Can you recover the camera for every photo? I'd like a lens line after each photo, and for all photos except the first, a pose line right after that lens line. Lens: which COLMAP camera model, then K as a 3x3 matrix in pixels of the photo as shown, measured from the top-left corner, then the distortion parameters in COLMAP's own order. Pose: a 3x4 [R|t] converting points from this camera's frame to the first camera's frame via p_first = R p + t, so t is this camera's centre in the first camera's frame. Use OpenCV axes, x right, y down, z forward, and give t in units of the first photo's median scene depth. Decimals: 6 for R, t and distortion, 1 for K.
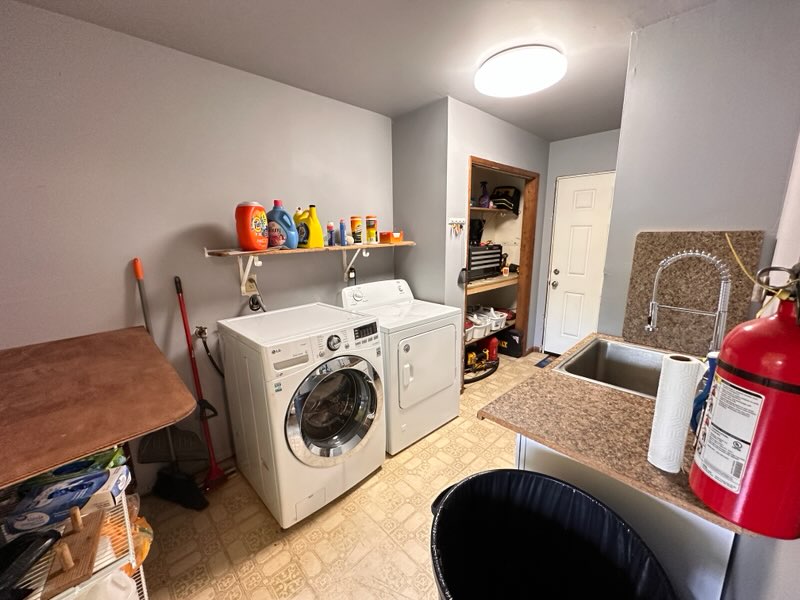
lens RADIAL K [[321.9, 0, 398.3], [0, 321.9, 301.0], [0, 0, 1]] dist [-0.001515, -0.000061]
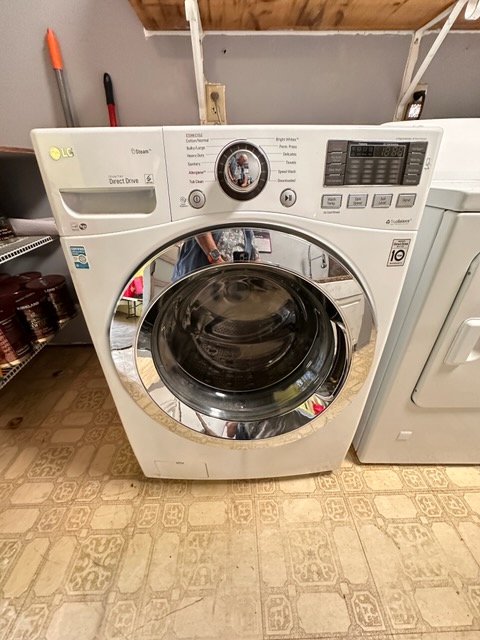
lens RADIAL K [[257.6, 0, 240.0], [0, 257.6, 319.9], [0, 0, 1]] dist [-0.001515, -0.000061]
pose [[0.740854, 0.352949, -0.571456, -0.006198], [-0.149201, 0.916026, 0.372337, 0.149830], [0.654885, -0.190586, 0.731302, 0.699293]]
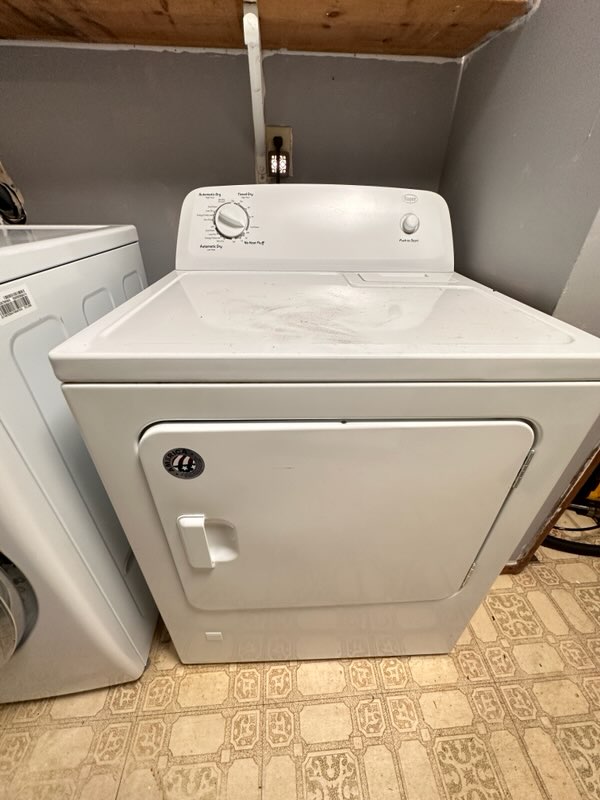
lens RADIAL K [[321.9, 0, 304.0], [0, 321.9, 400.0], [0, 0, 1]] dist [-0.001515, -0.000061]
pose [[0.771355, 0.364285, -0.521831, 0.217679], [-0.159760, 0.904550, 0.395304, 0.009459], [0.616026, -0.221552, 0.755928, 1.017687]]
